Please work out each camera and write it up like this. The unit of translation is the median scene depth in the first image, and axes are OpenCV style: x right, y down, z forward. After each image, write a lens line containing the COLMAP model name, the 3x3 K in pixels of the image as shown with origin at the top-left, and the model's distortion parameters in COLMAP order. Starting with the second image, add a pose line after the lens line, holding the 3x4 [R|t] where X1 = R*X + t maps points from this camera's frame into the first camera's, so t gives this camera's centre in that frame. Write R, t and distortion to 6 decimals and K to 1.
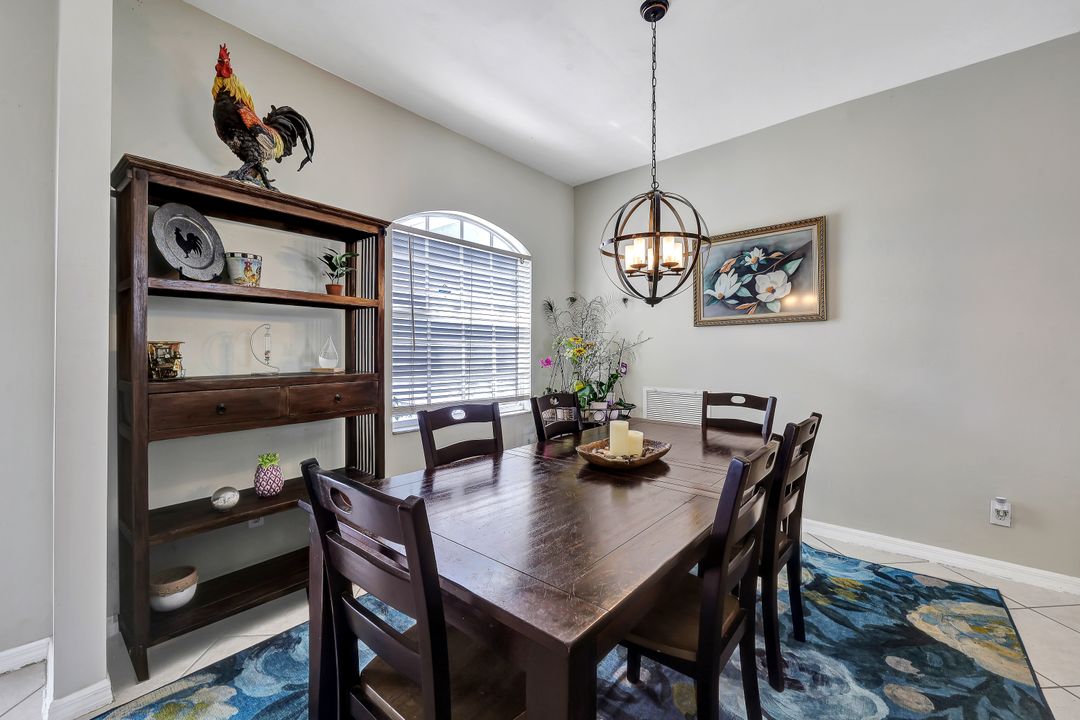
lens RADIAL K [[439.5, 0, 541.3], [0, 439.5, 355.1], [0, 0, 1]] dist [-0.002789, 0.000945]
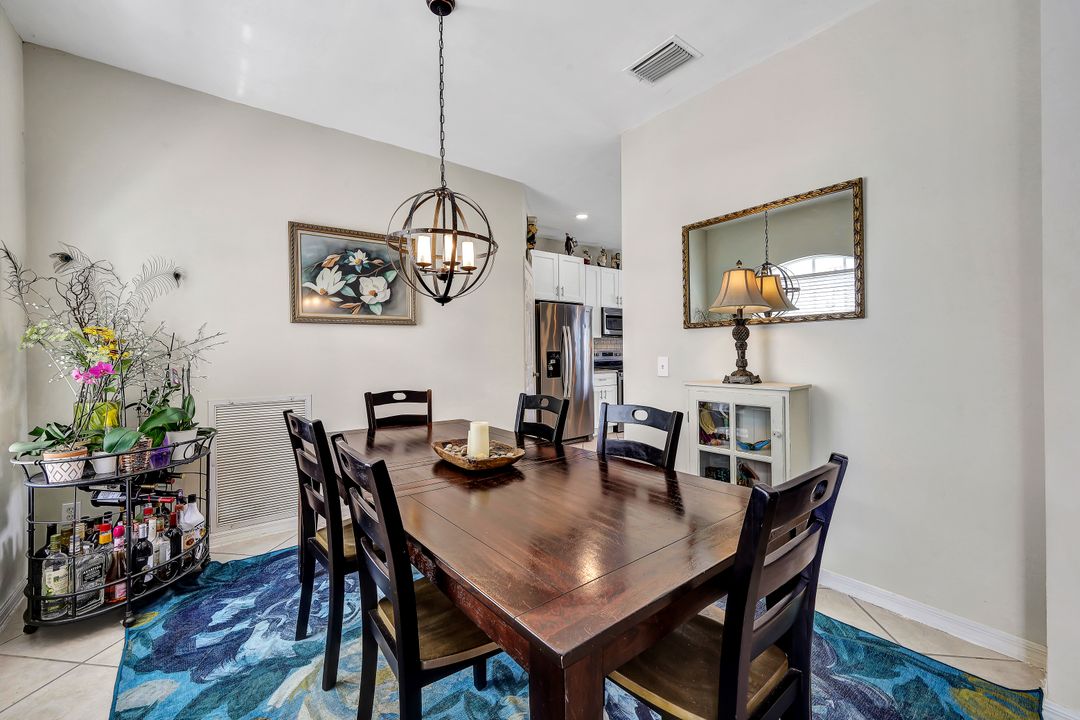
lens RADIAL K [[439.5, 0, 540.4], [0, 439.5, 353.0], [0, 0, 1]] dist [-0.002789, 0.000945]
pose [[0.180698, -0.009867, 0.983489, -0.447796], [0.014281, 0.999871, 0.007408, -0.005253], [-0.983435, 0.012706, 0.180815, 0.401196]]
